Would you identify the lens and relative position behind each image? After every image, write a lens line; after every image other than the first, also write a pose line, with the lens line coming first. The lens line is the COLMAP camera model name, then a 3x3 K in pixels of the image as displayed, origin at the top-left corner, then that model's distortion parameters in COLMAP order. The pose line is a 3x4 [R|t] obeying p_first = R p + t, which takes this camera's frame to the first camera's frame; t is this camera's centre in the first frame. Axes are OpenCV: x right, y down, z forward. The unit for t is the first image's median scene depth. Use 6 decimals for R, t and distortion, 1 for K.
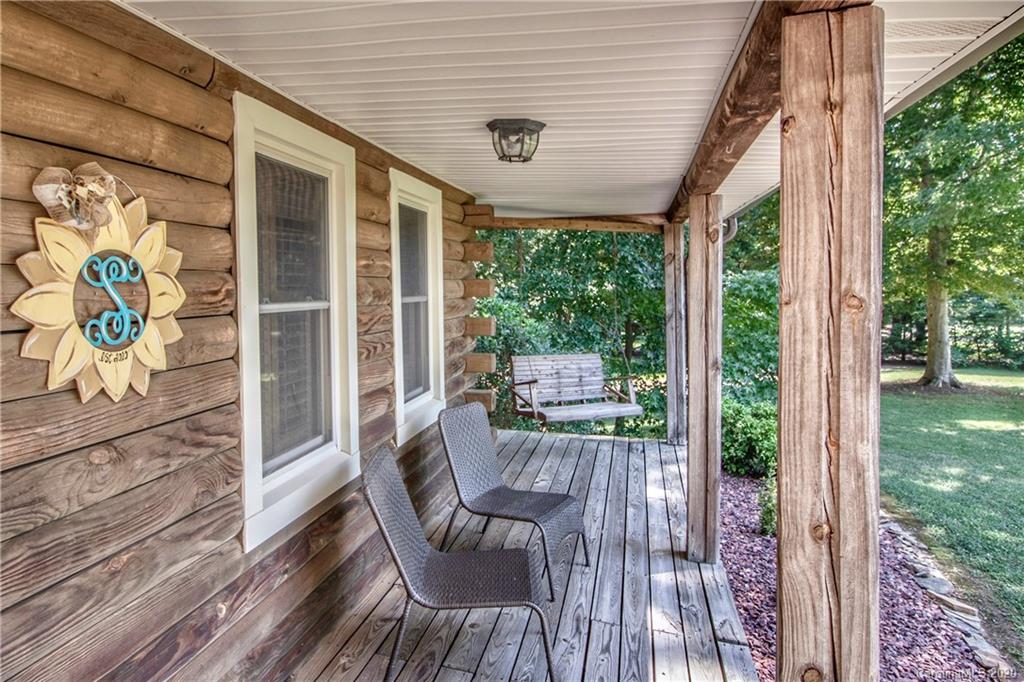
lens RADIAL K [[670.0, 0, 518.7], [0, 670.0, 271.6], [0, 0, 1]] dist [-0.011216, 0.001328]
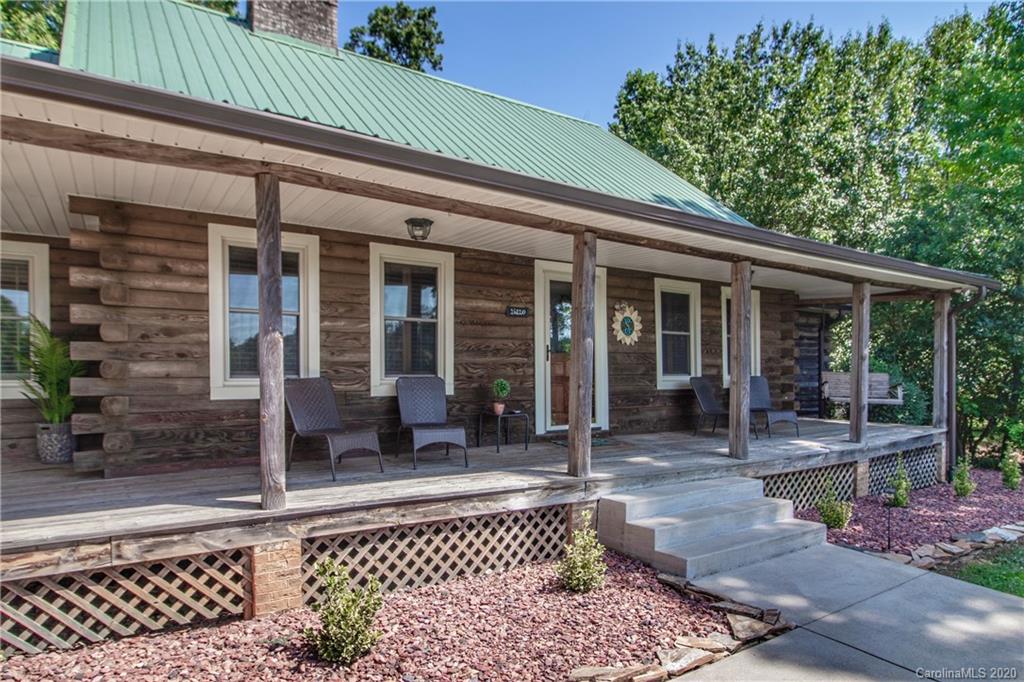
lens RADIAL K [[626.1, 0, 510.5], [0, 626.1, 391.8], [0, 0, 1]] dist [-0.003980, -0.002528]
pose [[0.700728, 0.014000, -0.713291, 1.344116], [0.017986, 0.999143, 0.037279, 0.213191], [0.713202, -0.038952, 0.699876, -1.849348]]
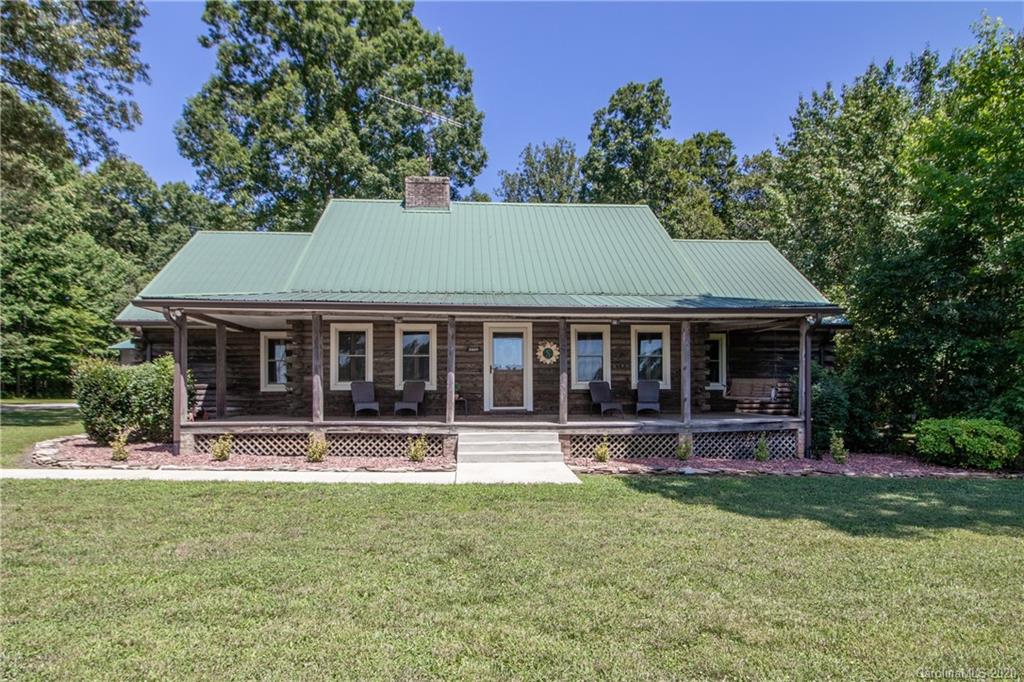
lens RADIAL K [[611.9, 0, 510.4], [0, 611.9, 389.8], [0, 0, 1]] dist [0.000728, -0.012497]
pose [[0.248075, -0.013559, -0.968646, 4.492616], [0.021950, 0.999724, -0.008372, 0.363438], [0.968492, -0.019185, 0.248304, -0.979305]]
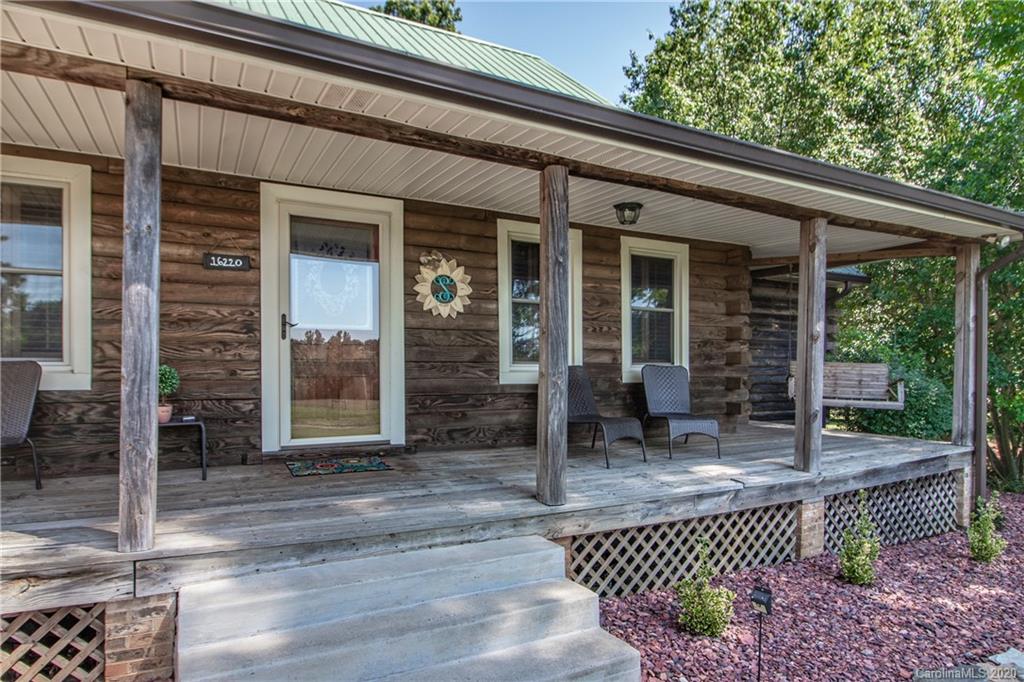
lens RADIAL K [[611.9, 0, 506.5], [0, 611.9, 382.6], [0, 0, 1]] dist [0.000728, -0.012497]
pose [[0.619452, 0.020384, -0.784770, 1.269029], [0.011672, 0.999313, 0.035170, 0.252775], [0.784948, -0.030946, 0.618789, -0.444818]]
